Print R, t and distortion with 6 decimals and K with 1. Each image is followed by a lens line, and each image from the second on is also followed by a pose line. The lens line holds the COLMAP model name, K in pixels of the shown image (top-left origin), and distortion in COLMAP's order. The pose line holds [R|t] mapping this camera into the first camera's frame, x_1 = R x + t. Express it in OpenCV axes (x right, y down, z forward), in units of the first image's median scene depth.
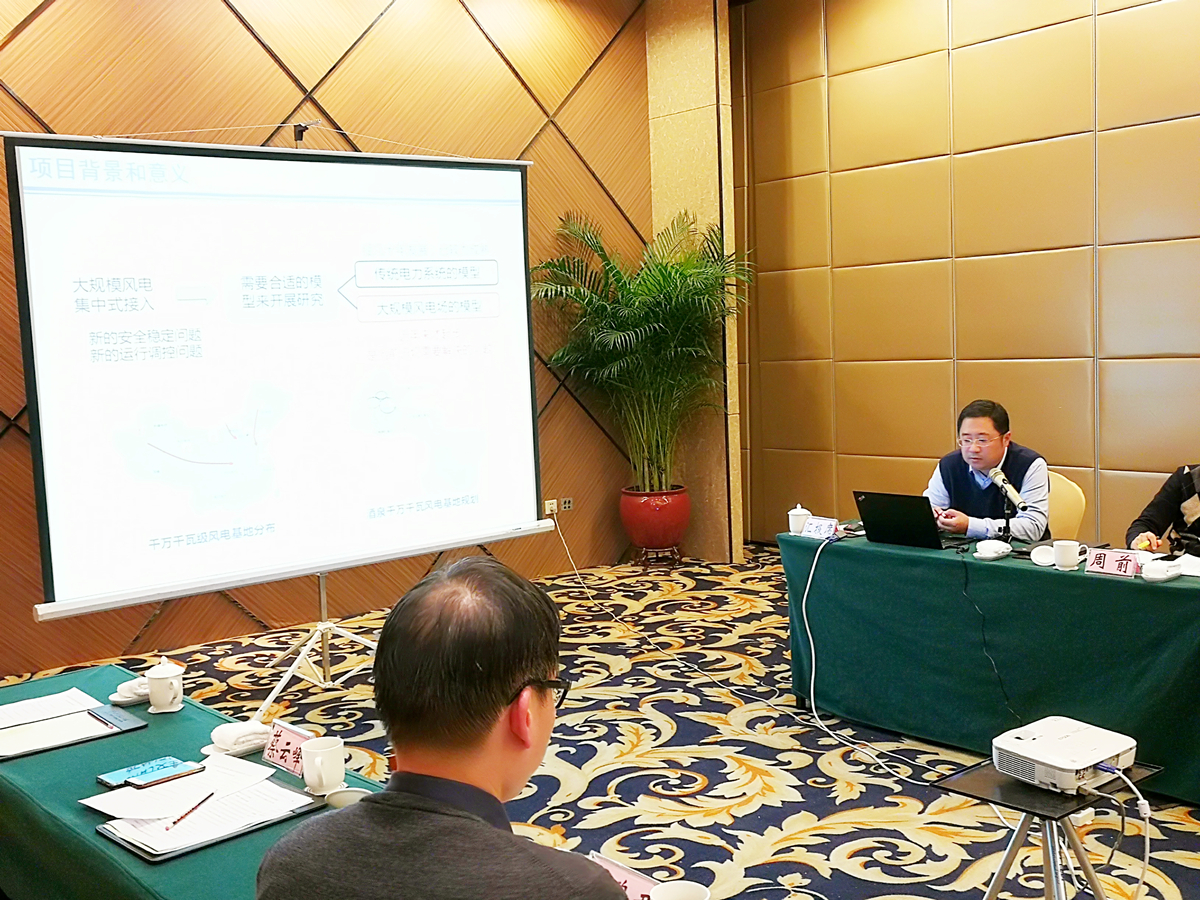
lens RADIAL K [[1244.6, 0, 565.6], [0, 1244.6, 463.4], [0, 0, 1]] dist [0.003928, 0.010616]
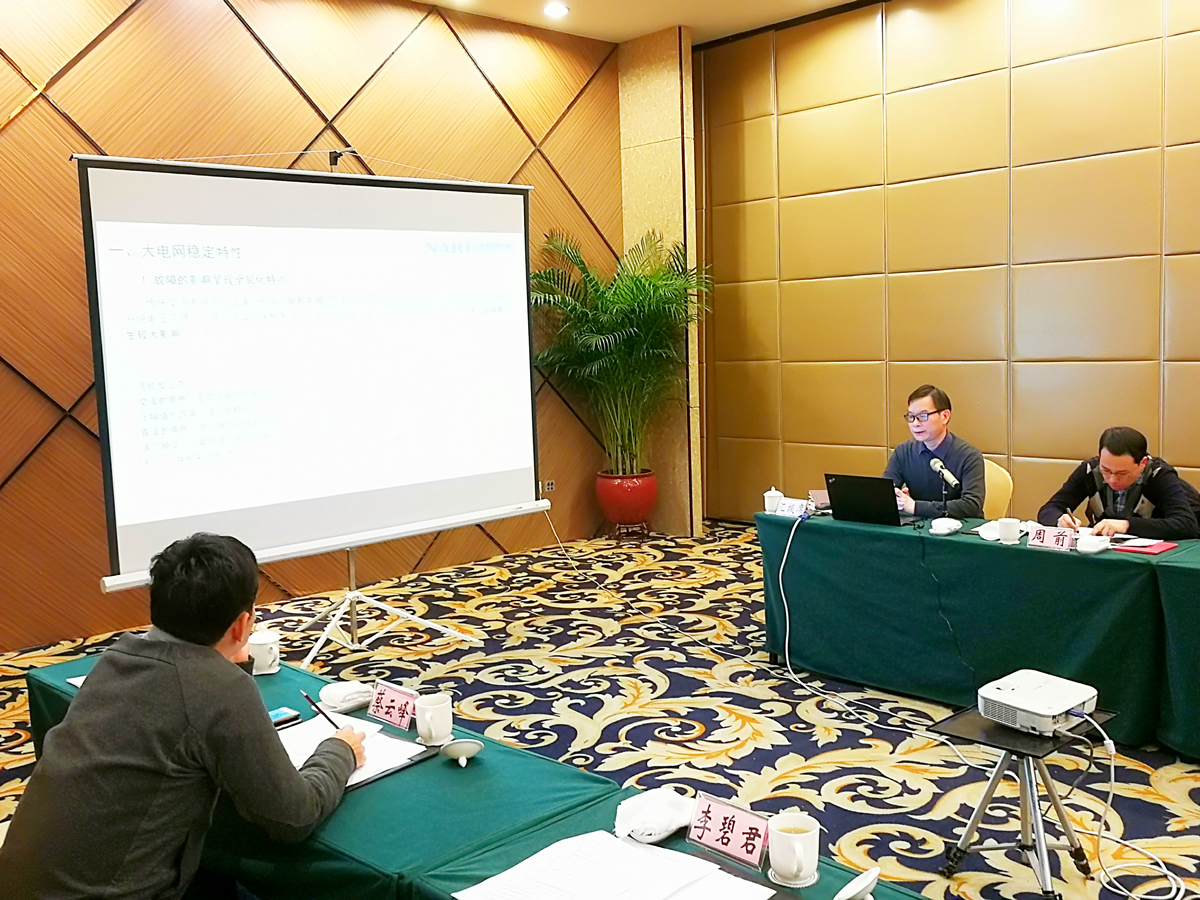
lens RADIAL K [[1101.3, 0, 547.6], [0, 1101.3, 445.6], [0, 0, 1]] dist [0.003635, 0.003846]
pose [[0.998461, 0.001685, 0.055431, -0.068610], [-0.001670, 0.999999, -0.000313, -0.004564], [-0.055432, 0.000220, 0.998462, -0.008410]]
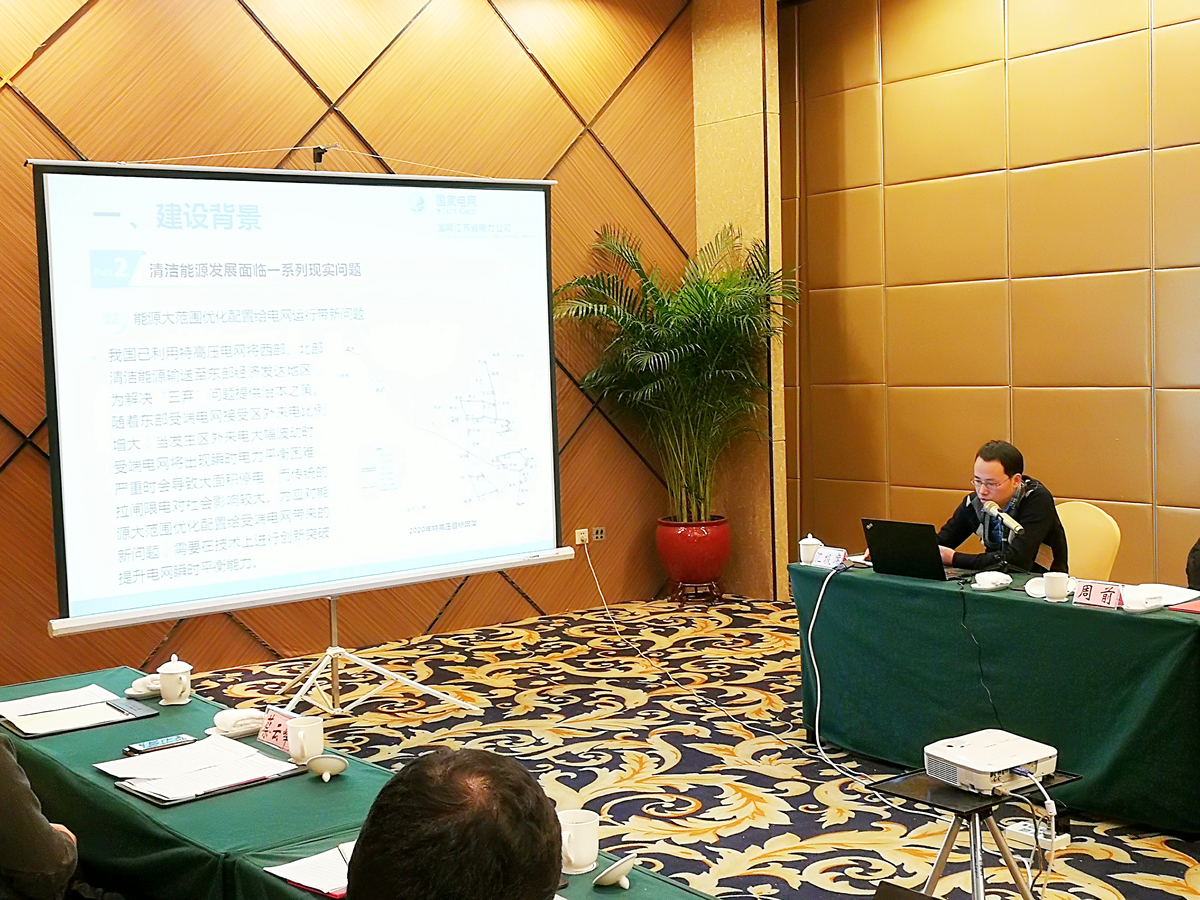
lens RADIAL K [[1569.7, 0, 600.0], [0, 1569.7, 450.0], [0, 0, 1]] dist [0.016310, -0.033513]
pose [[0.998718, 0.014088, -0.048630, 0.070155], [-0.015502, 0.999464, -0.028835, 0.003948], [0.048197, 0.029552, 0.998401, -0.222004]]
